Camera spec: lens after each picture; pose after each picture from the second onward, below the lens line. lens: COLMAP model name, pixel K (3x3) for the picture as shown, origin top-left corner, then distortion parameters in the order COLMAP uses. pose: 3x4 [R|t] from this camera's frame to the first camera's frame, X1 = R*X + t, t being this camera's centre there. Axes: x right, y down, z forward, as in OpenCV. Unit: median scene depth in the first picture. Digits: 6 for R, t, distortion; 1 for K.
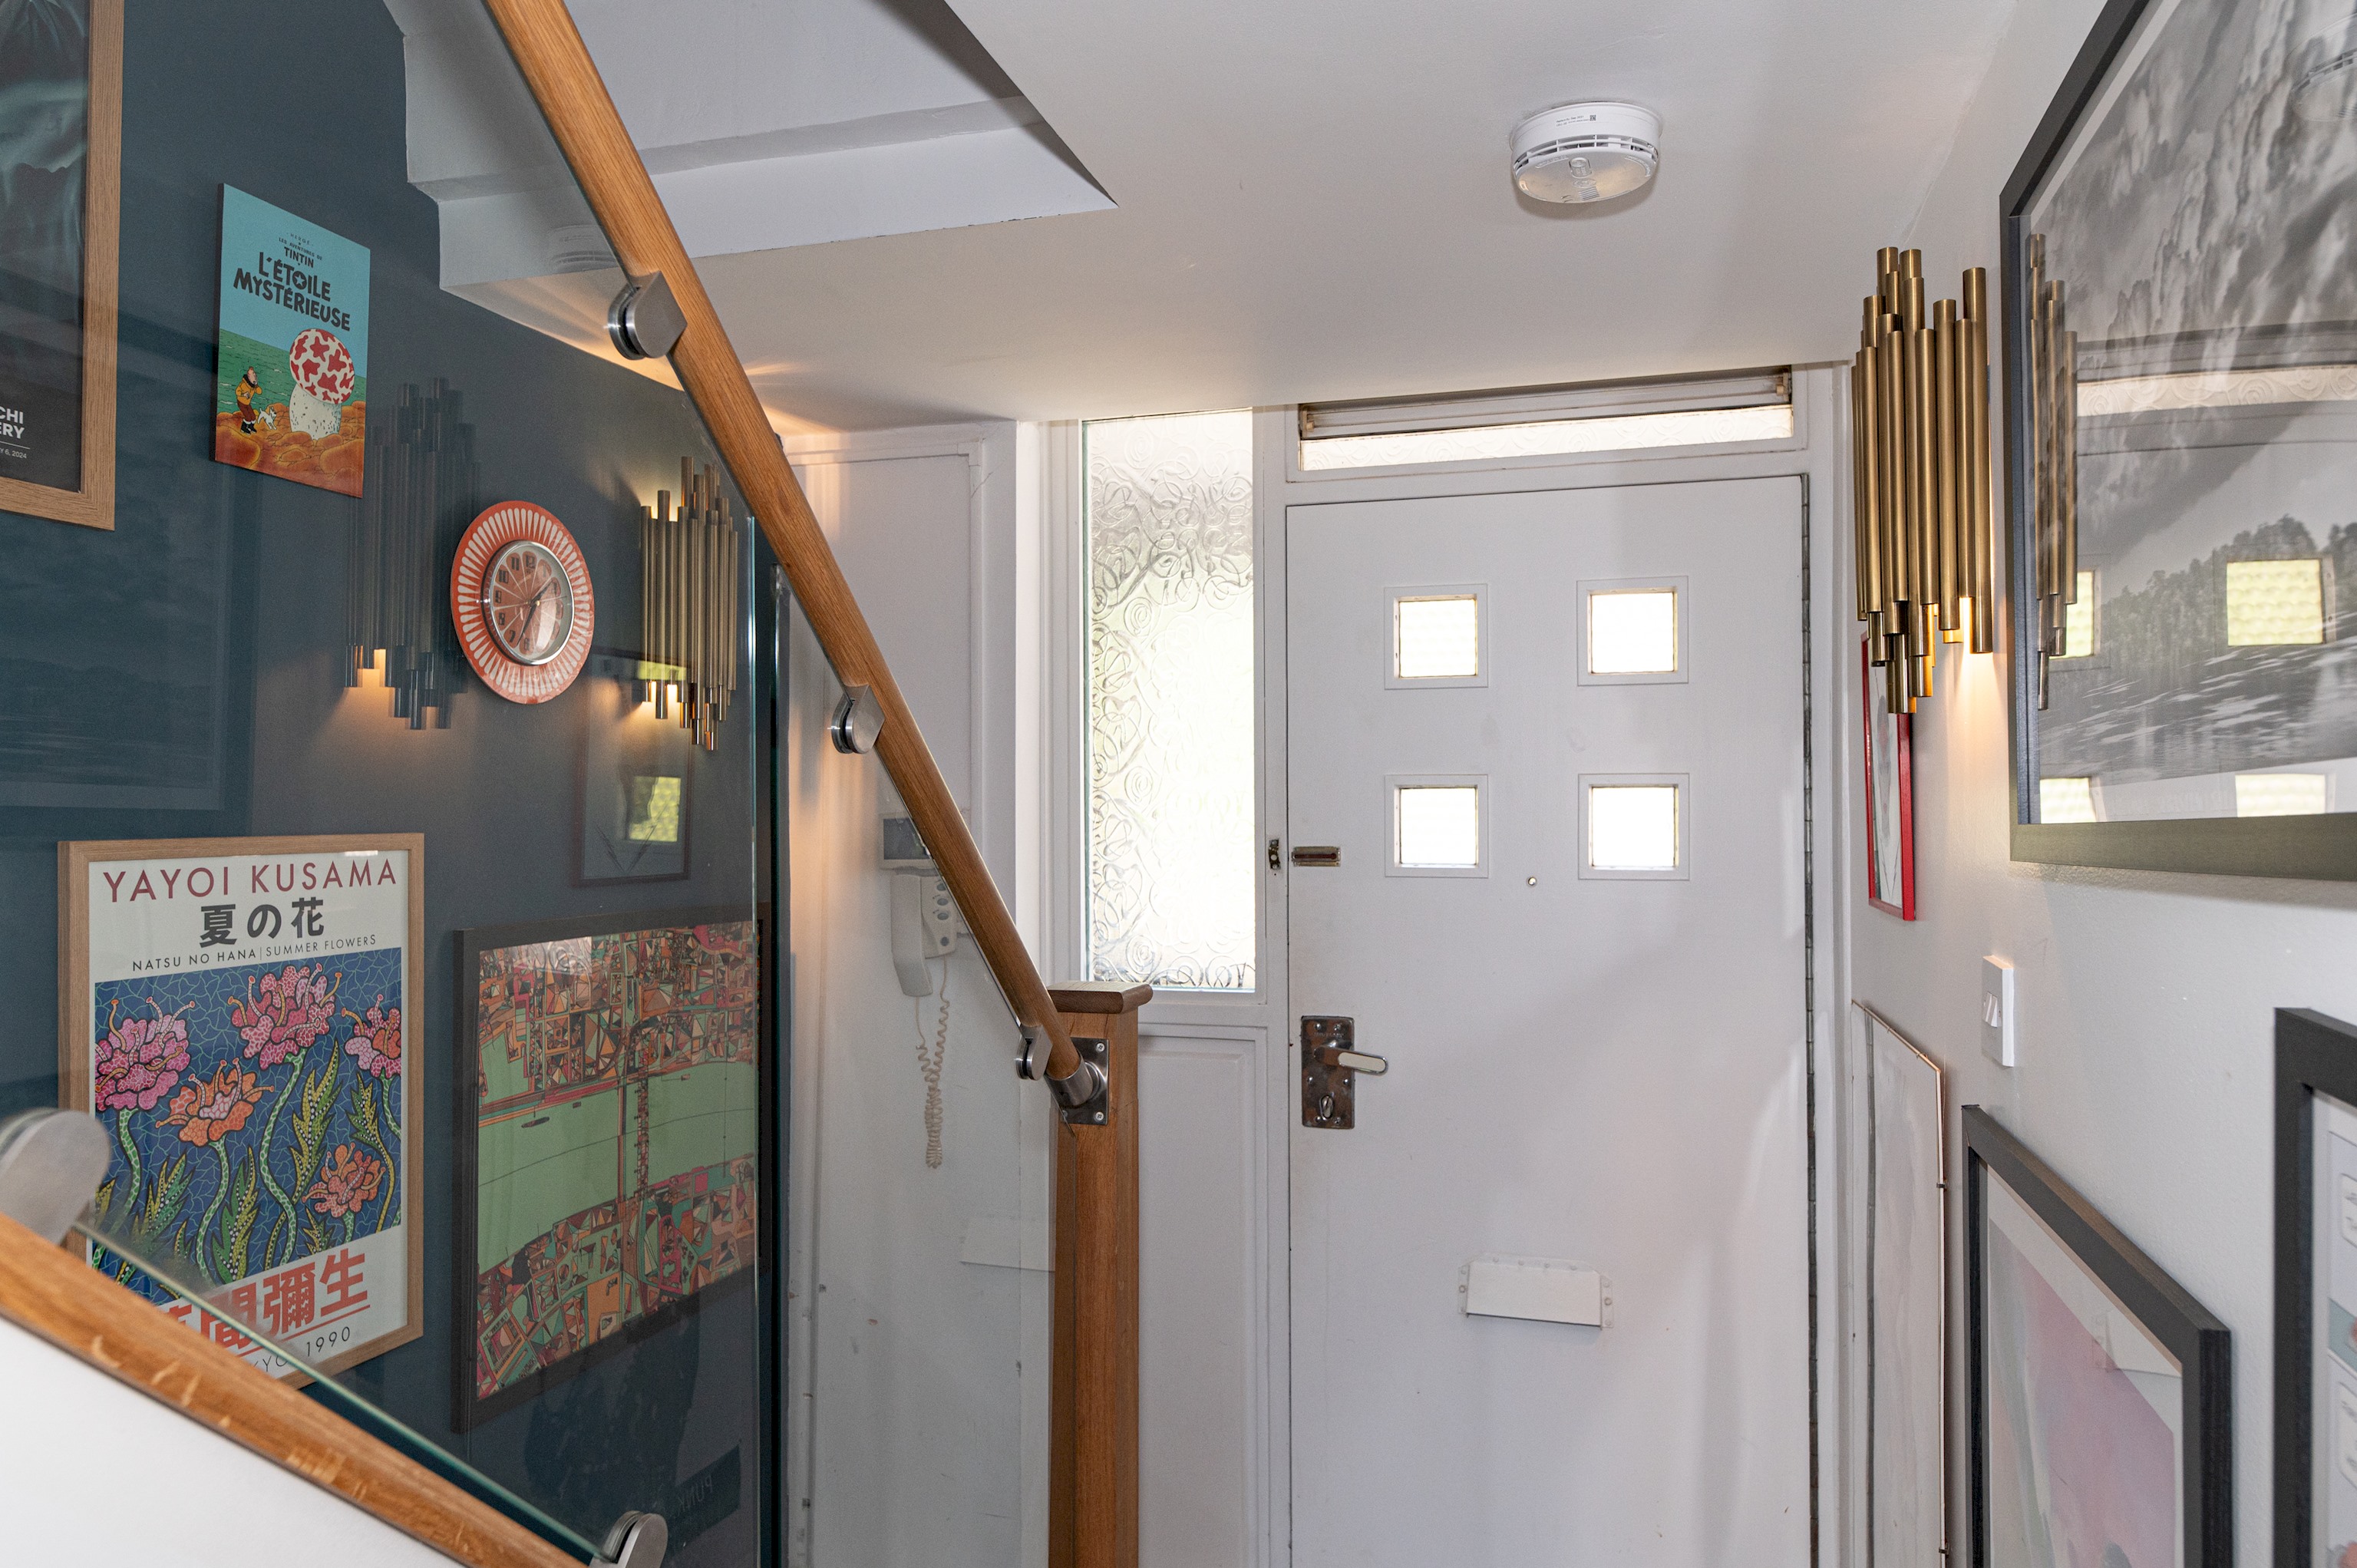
lens RADIAL K [[1517.0, 0, 1178.7], [0, 1517.0, 797.6], [0, 0, 1]] dist [0.001900, 0.000049]
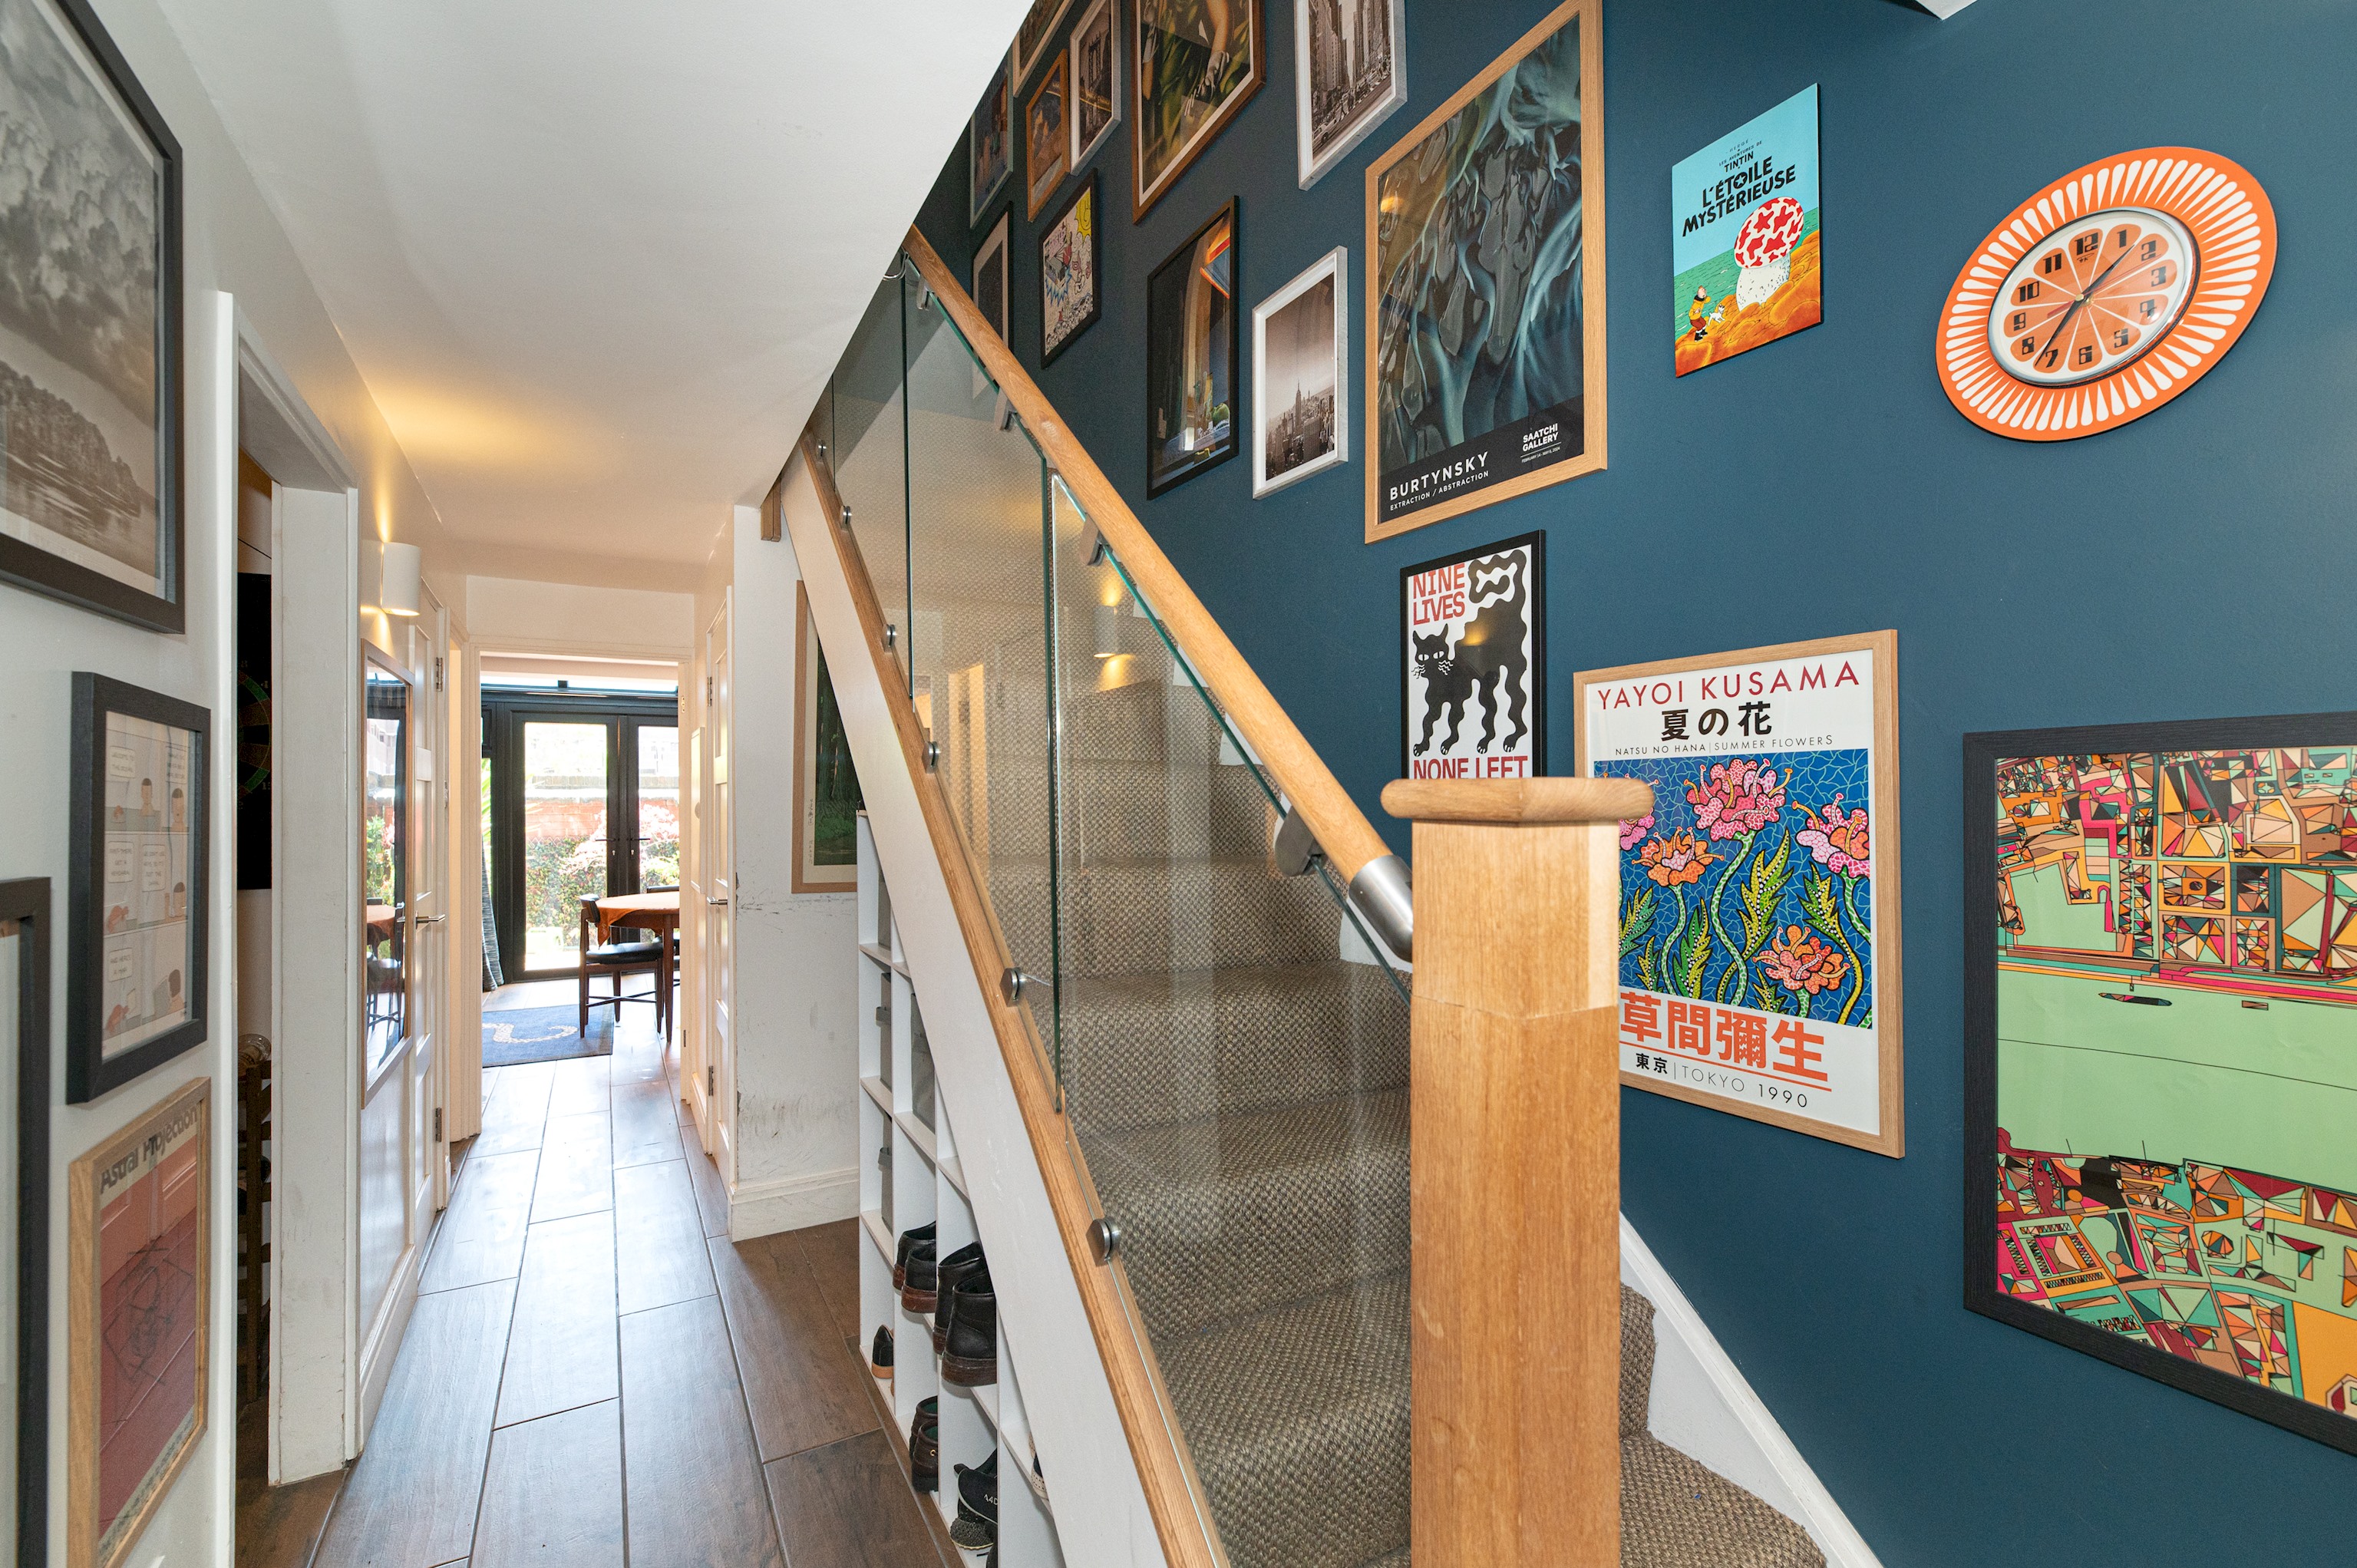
lens RADIAL K [[1026.4, 0, 1179.4], [0, 1026.4, 795.6], [0, 0, 1]] dist [0.003138, -0.000897]
pose [[-0.688651, 0.001295, -0.725091, 0.296694], [0.012436, 0.999872, -0.010026, 0.137933], [0.724986, -0.015922, -0.688580, 1.201319]]
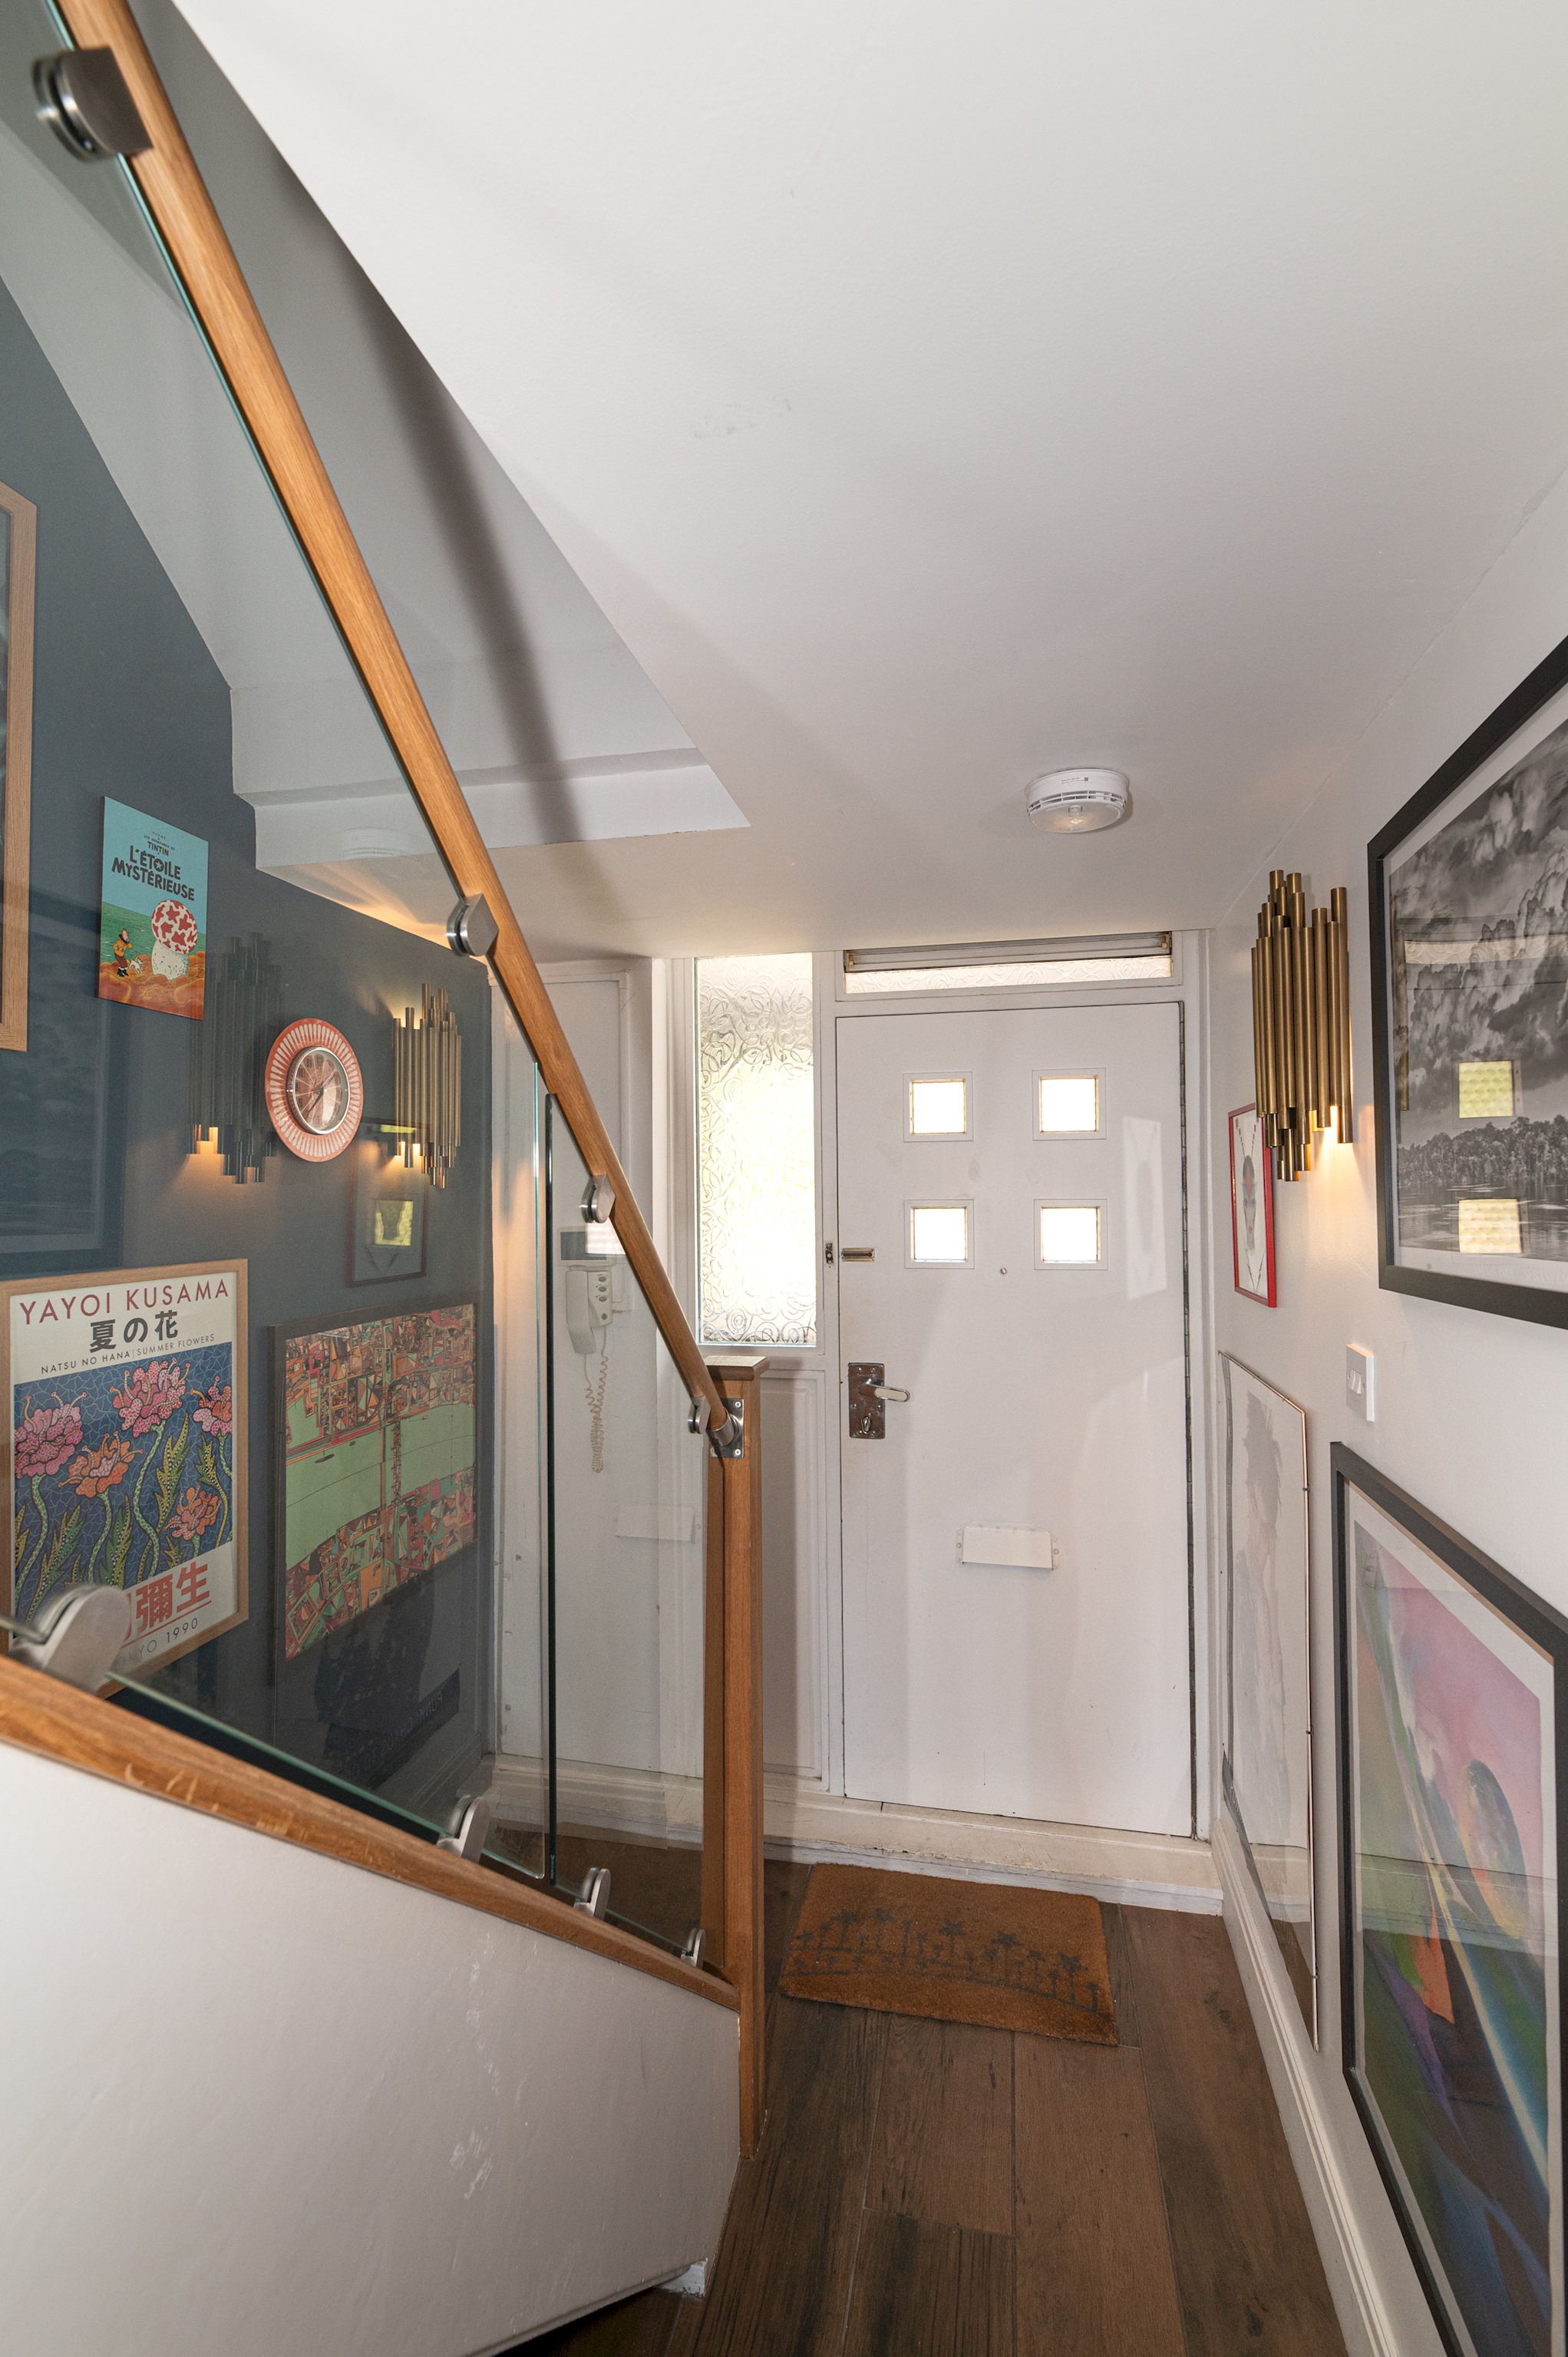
lens RADIAL K [[1009.2, 0, 791.8], [0, 1009.2, 1181.3], [0, 0, 1]] dist [0.000529, 0.000875]
pose [[0.996903, -0.005642, 0.078436, -0.075388], [0.005889, 0.999978, -0.002913, -0.045378], [-0.078418, 0.003366, 0.996915, 0.036398]]
